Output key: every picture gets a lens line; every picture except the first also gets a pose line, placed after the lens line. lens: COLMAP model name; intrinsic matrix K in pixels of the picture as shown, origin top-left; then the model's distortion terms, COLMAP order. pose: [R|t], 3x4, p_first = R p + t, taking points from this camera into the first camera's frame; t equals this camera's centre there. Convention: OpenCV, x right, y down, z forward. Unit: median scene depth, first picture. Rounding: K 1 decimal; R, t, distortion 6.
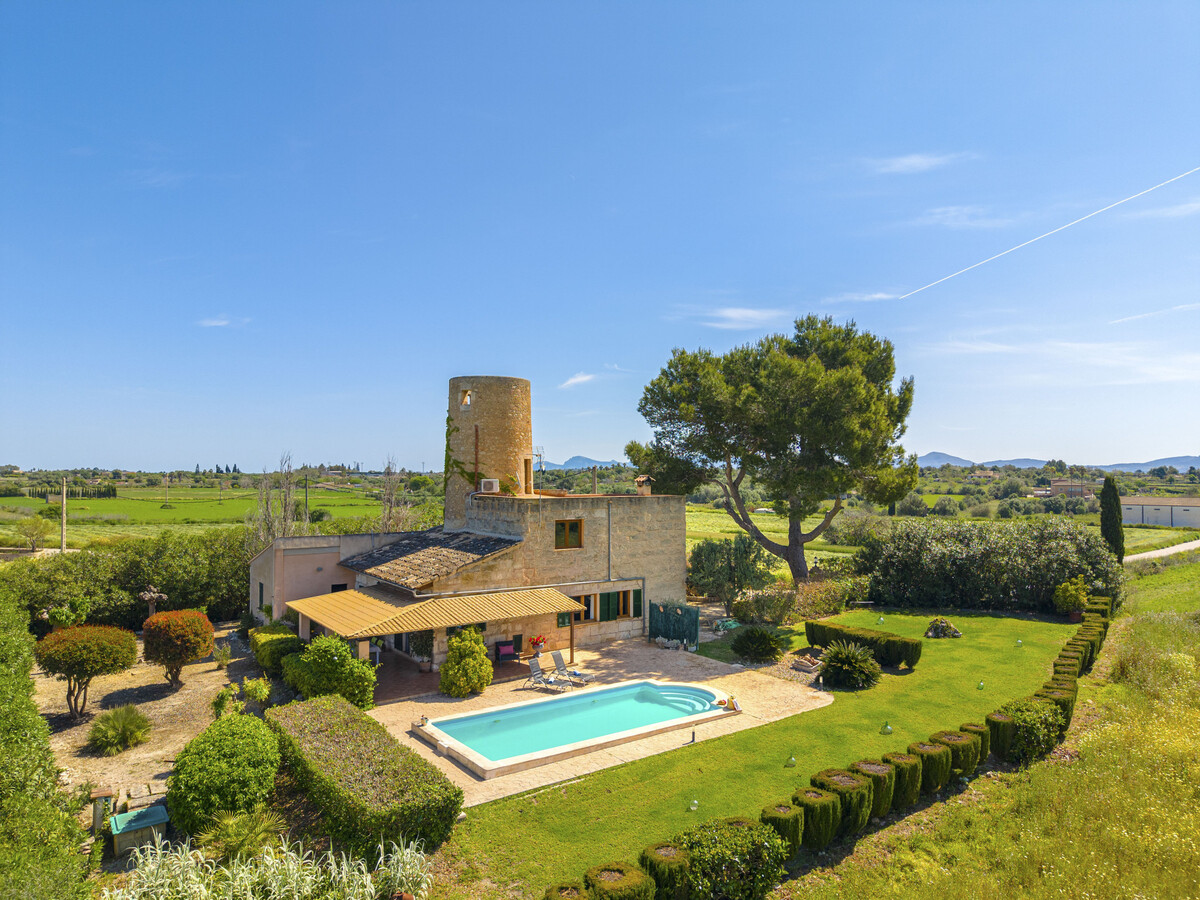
lens RADIAL K [[799.1, 0, 600.0], [0, 799.1, 450.0], [0, 0, 1]] dist [0.053292, -0.064688]
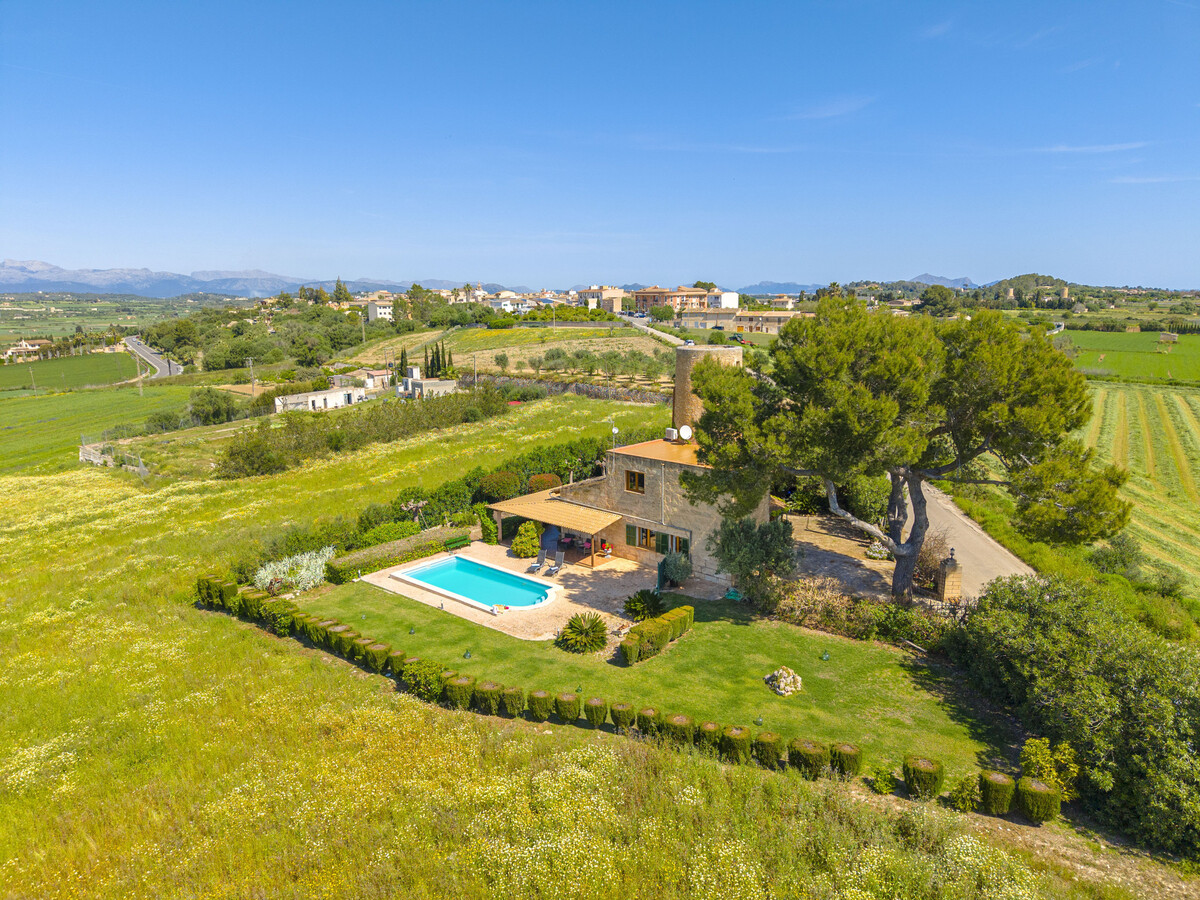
lens RADIAL K [[801.2, 0, 600.0], [0, 801.2, 450.0], [0, 0, 1]] dist [0.030551, -0.023366]
pose [[0.232720, 0.184301, -0.954921, 1.293295], [0.034382, 0.979707, 0.197464, -0.226874], [0.971936, -0.078786, 0.221661, 0.686688]]
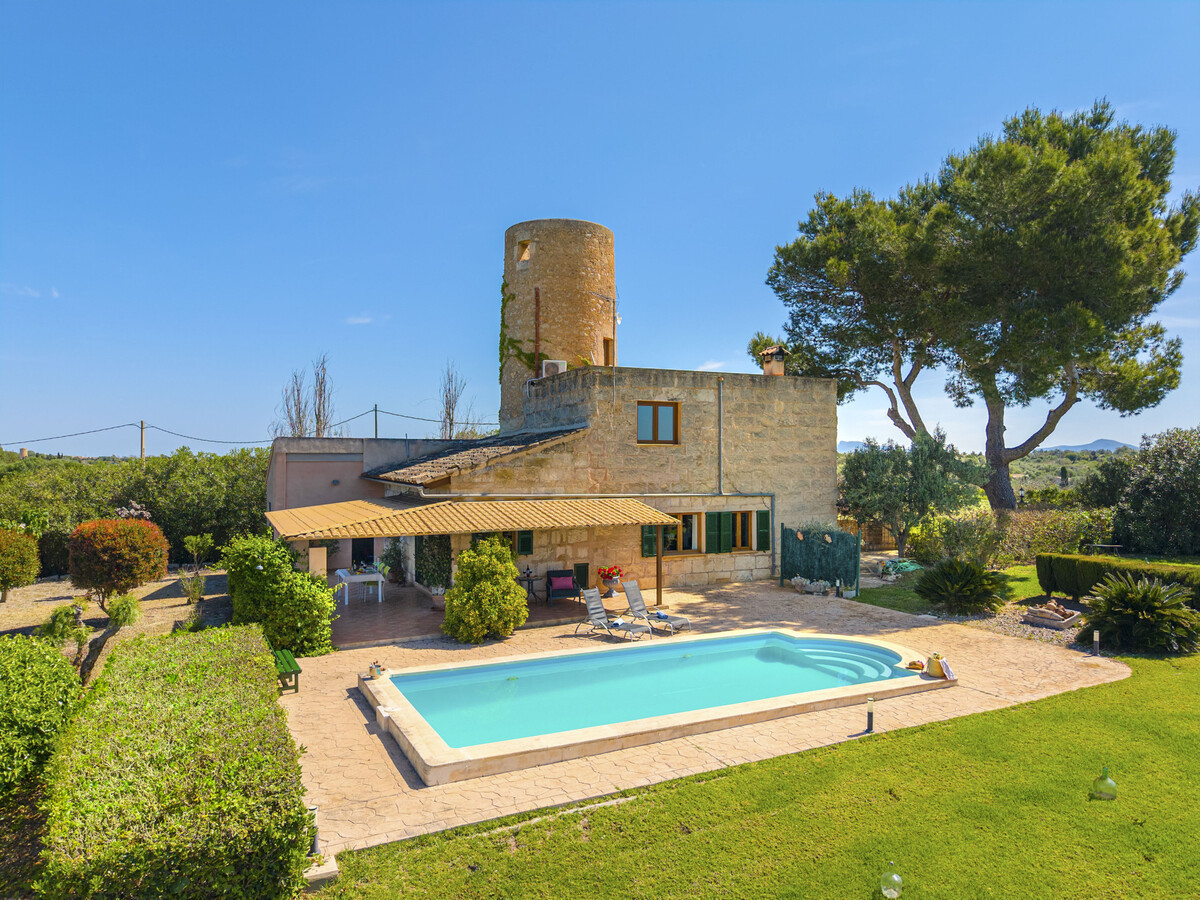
lens RADIAL K [[801.2, 0, 600.0], [0, 801.2, 450.0], [0, 0, 1]] dist [0.030551, -0.023366]
pose [[0.986809, -0.004238, -0.161833, 0.022911], [0.006349, 0.999901, 0.012529, 0.126974], [0.161764, -0.013392, 0.986739, 0.339405]]
